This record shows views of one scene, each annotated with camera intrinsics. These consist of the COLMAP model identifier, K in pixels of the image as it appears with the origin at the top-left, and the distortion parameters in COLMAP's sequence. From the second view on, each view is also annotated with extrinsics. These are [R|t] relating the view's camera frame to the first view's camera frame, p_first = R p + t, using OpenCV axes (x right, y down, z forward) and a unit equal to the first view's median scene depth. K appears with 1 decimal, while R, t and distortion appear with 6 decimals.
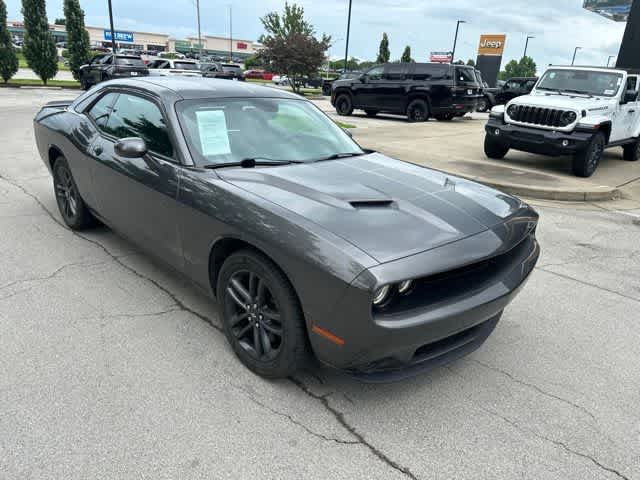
lens RADIAL K [[472.1, 0, 321.0], [0, 472.1, 242.1], [0, 0, 1]] dist [0.021065, -0.022915]
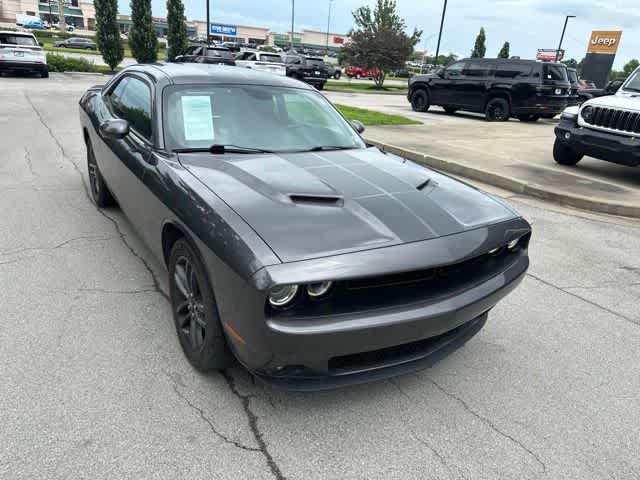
lens RADIAL K [[473.1, 0, 320.0], [0, 473.1, 240.0], [0, 0, 1]] dist [0.002372, -0.001222]
pose [[0.979014, 0.088981, -0.183341, 0.066865], [-0.088061, 0.996028, 0.013170, -0.003188], [0.183785, 0.003252, 0.982961, 0.019518]]
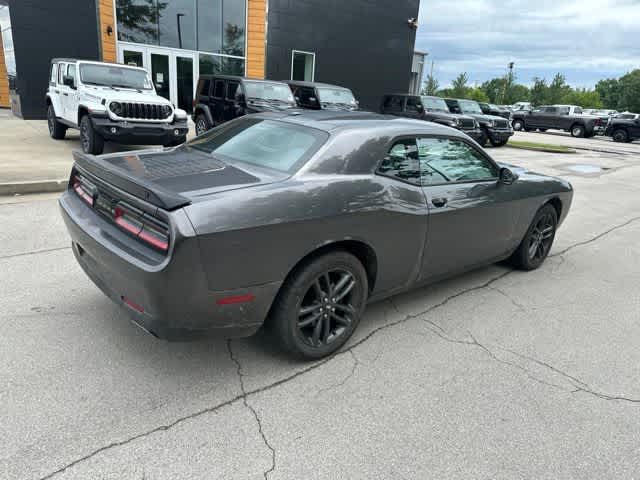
lens RADIAL K [[472.1, 0, 321.0], [0, 472.1, 242.1], [0, 0, 1]] dist [0.021065, -0.022915]
pose [[0.027039, -0.344760, 0.938301, -0.463863], [0.266421, 0.907179, 0.325647, -0.165469], [-0.963477, 0.241178, 0.116381, 0.377790]]
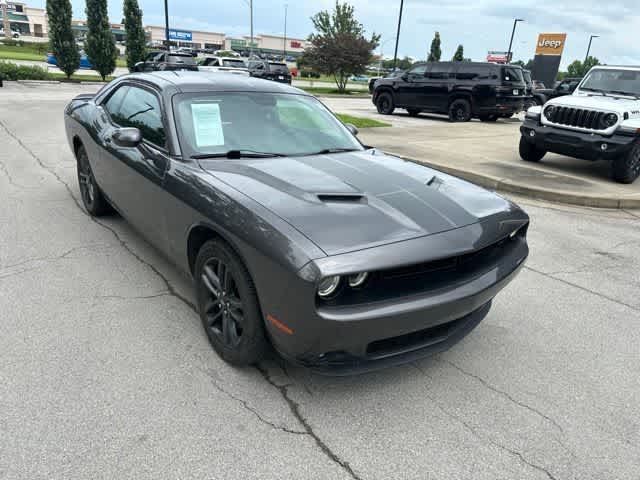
lens RADIAL K [[472.5, 0, 320.0], [0, 472.5, 240.0], [0, 0, 1]] dist [0.022785, -0.025915]
pose [[0.993482, 0.046029, -0.104281, 0.039075], [-0.046326, 0.998926, -0.000424, 0.002445], [0.104149, 0.005252, 0.994548, -0.000099]]
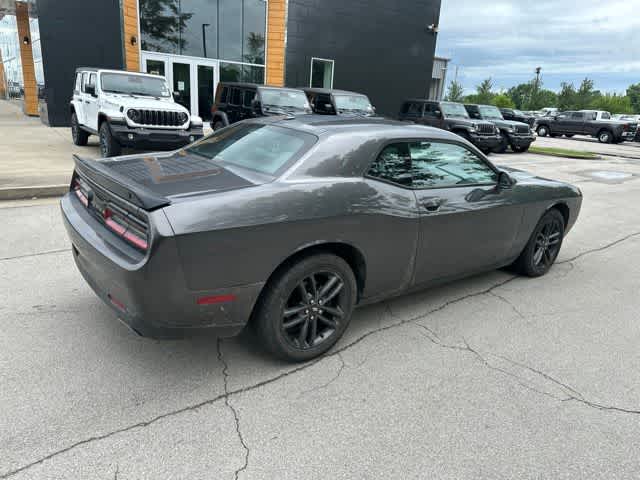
lens RADIAL K [[472.5, 0, 320.0], [0, 472.5, 240.0], [0, 0, 1]] dist [0.022785, -0.025915]
pose [[0.079841, -0.327127, 0.941602, -0.465482], [0.274537, 0.915300, 0.294710, -0.158149], [-0.958256, 0.234975, 0.162887, 0.357570]]
